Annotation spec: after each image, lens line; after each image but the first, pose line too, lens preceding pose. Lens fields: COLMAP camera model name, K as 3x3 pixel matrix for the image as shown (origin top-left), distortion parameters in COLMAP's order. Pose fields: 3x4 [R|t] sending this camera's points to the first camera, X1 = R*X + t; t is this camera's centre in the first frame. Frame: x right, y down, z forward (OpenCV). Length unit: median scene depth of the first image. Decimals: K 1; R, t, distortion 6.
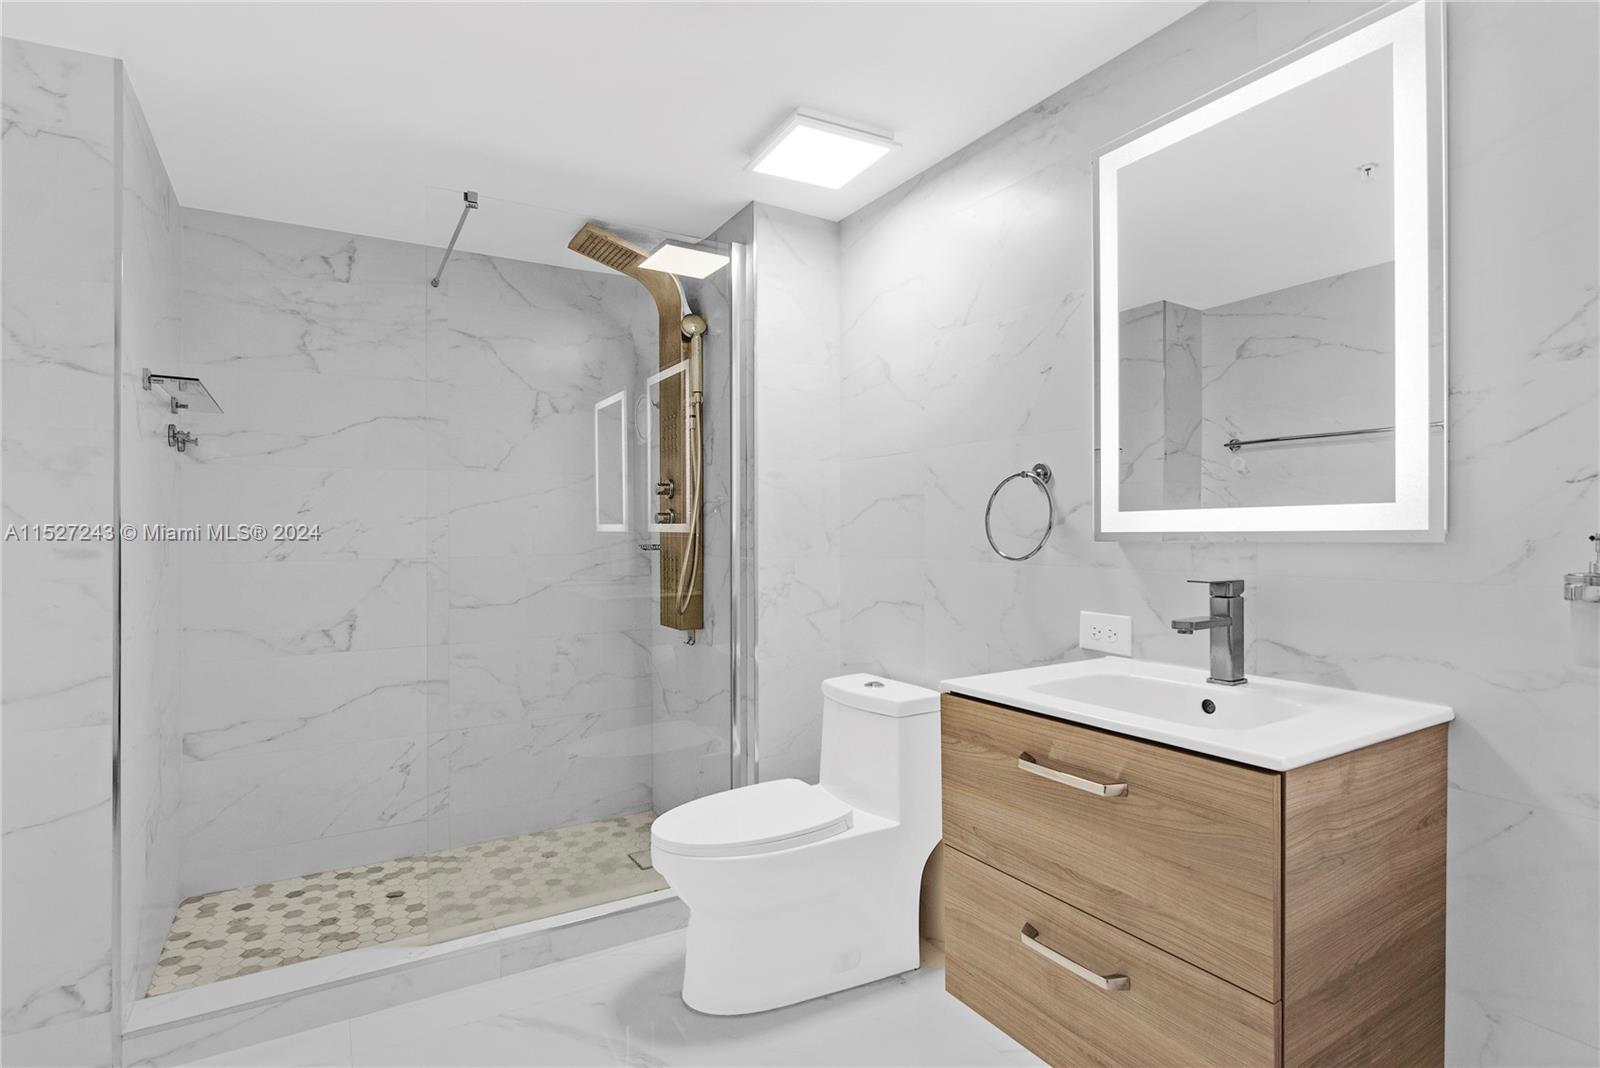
lens RADIAL K [[796.8, 0, 786.0], [0, 796.8, 543.0], [0, 0, 1]] dist [-0.016785, -0.000529]
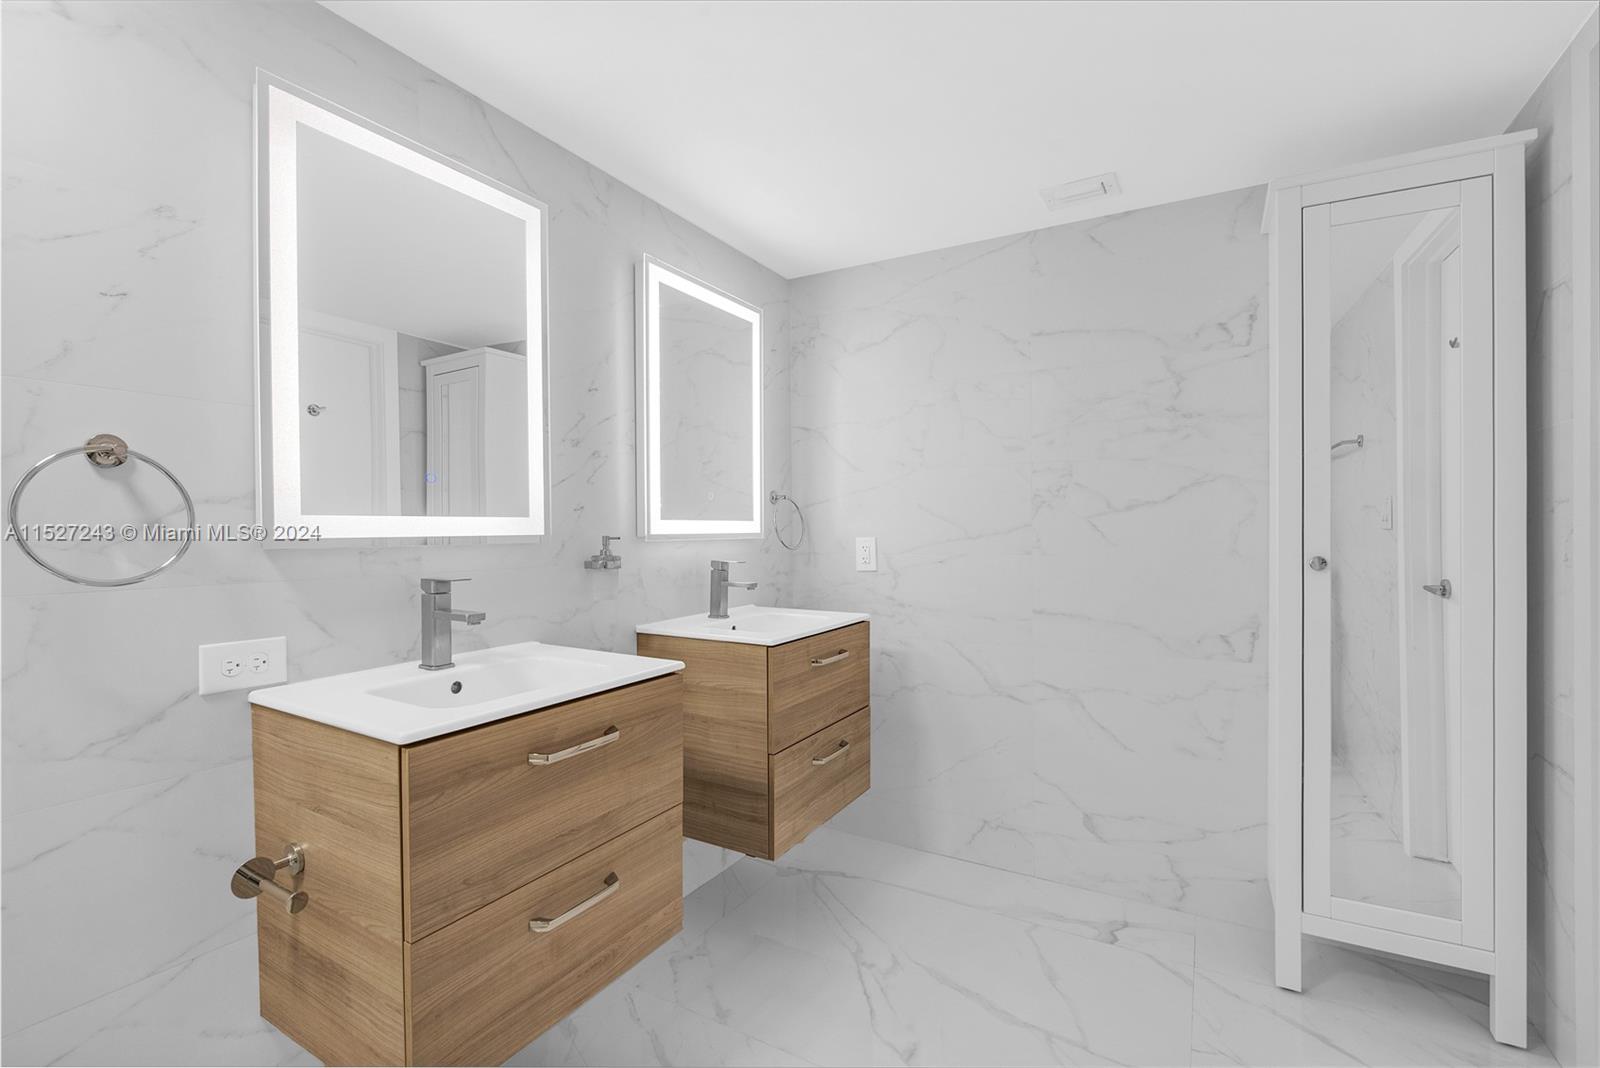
lens RADIAL K [[706.0, 0, 800.0], [0, 706.0, 534.0], [0, 0, 1]] dist [-0.013130, -0.000799]
pose [[-0.497221, 0.001768, 0.867622, -0.601958], [0.018110, 0.999801, 0.008341, -0.017498], [-0.867435, 0.019860, -0.497154, 1.050364]]
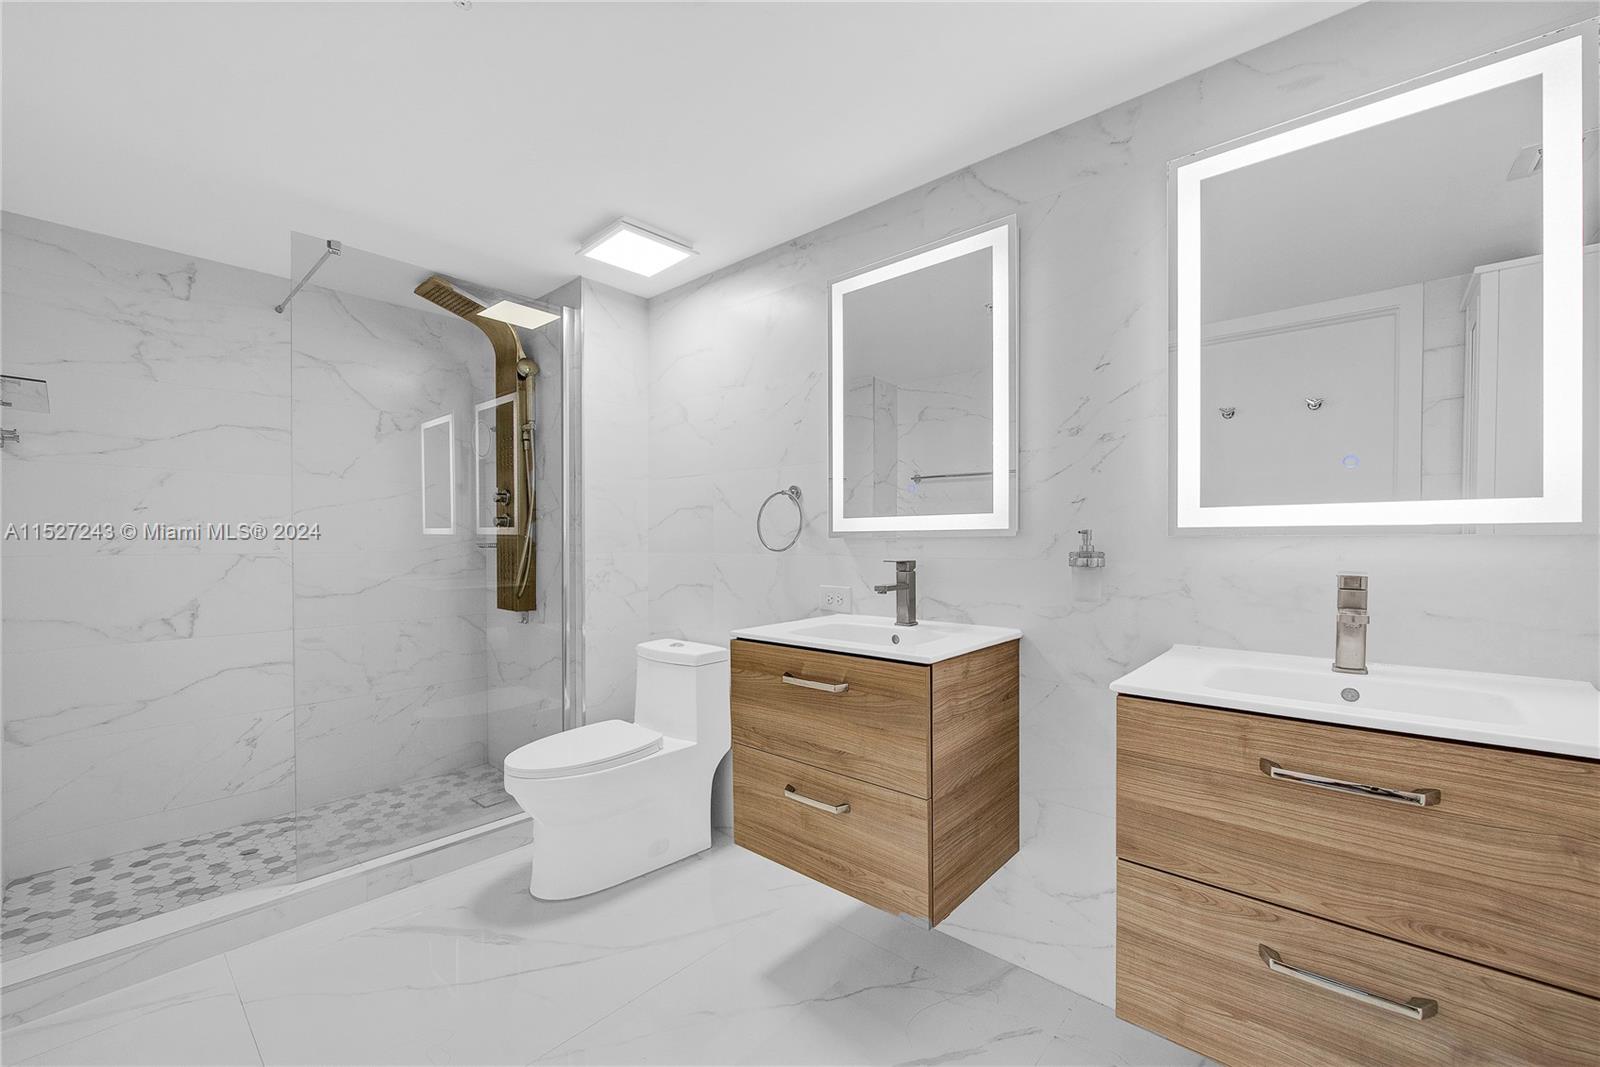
lens RADIAL K [[646.6, 0, 793.5], [0, 646.6, 545.7], [0, 0, 1]] dist [-0.001078, -0.004519]
pose [[0.950532, 0.001106, 0.310625, -0.068903], [0.000594, 0.999985, -0.005377, 0.023112], [-0.310627, 0.005296, 0.950517, -0.178224]]
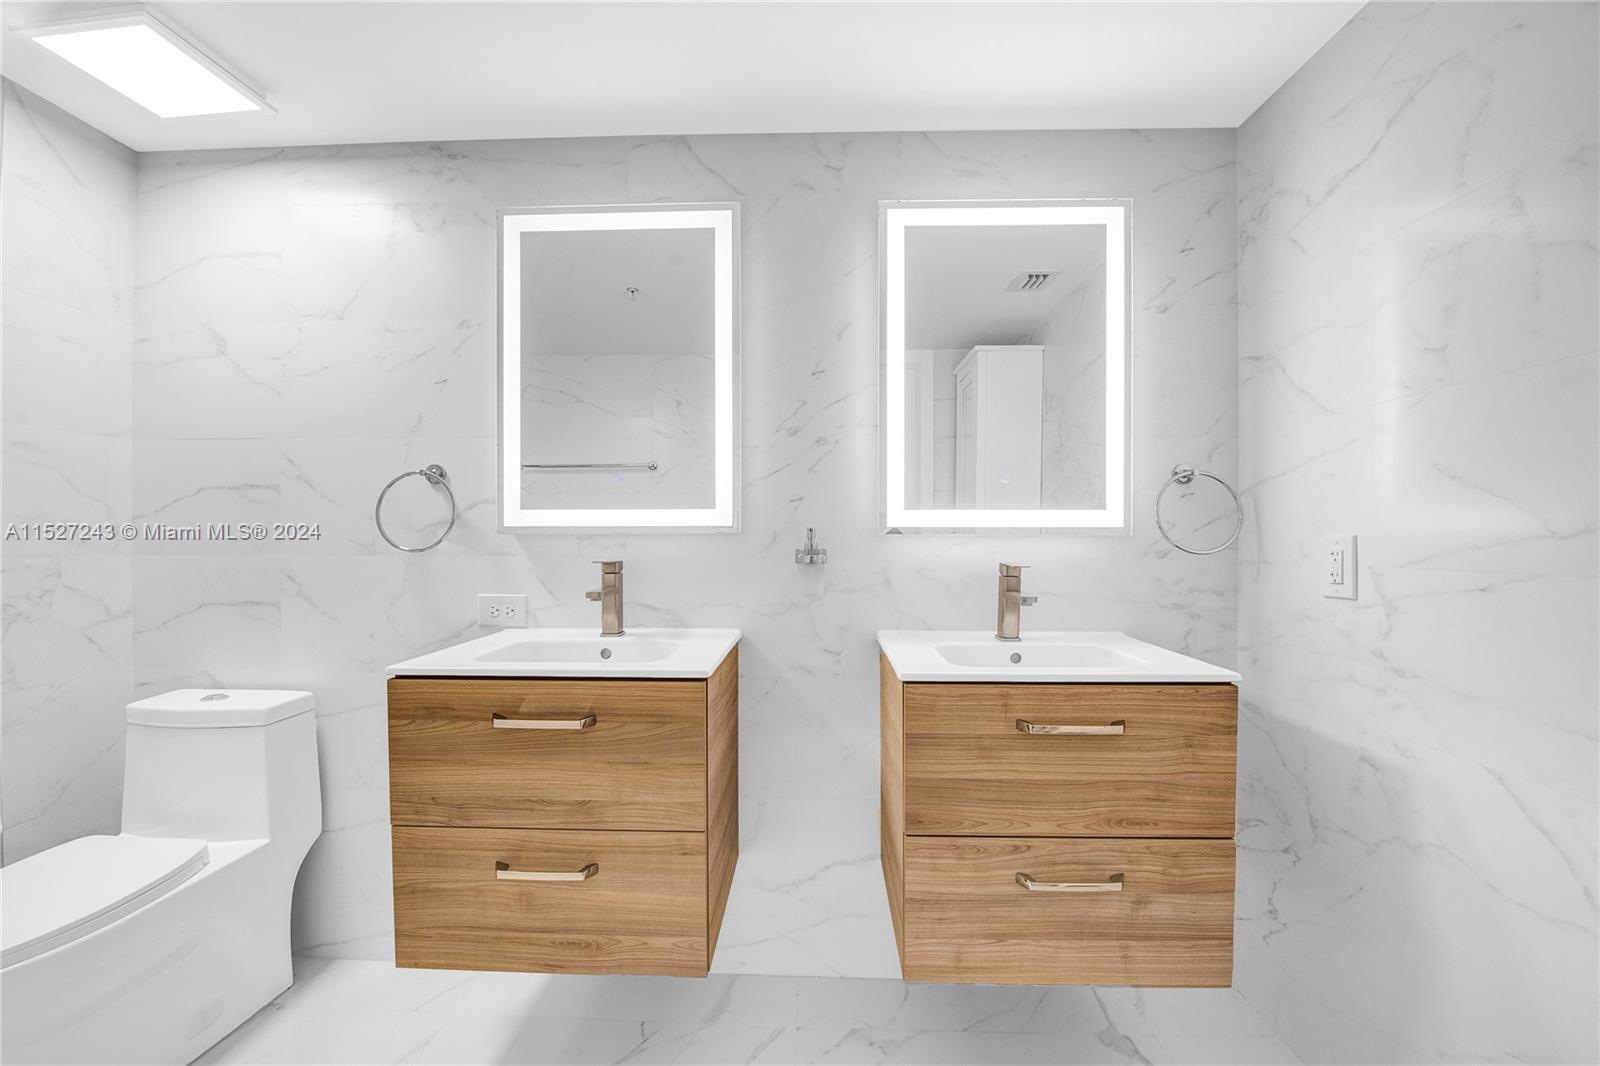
lens RADIAL K [[657.0, 0, 799.8], [0, 657.0, 541.0], [0, 0, 1]] dist [-0.019588, -0.000412]
pose [[0.529083, 0.002095, 0.848567, -0.245374], [0.005684, 0.999966, -0.006013, 0.020420], [-0.848551, 0.008004, 0.529053, 0.114191]]
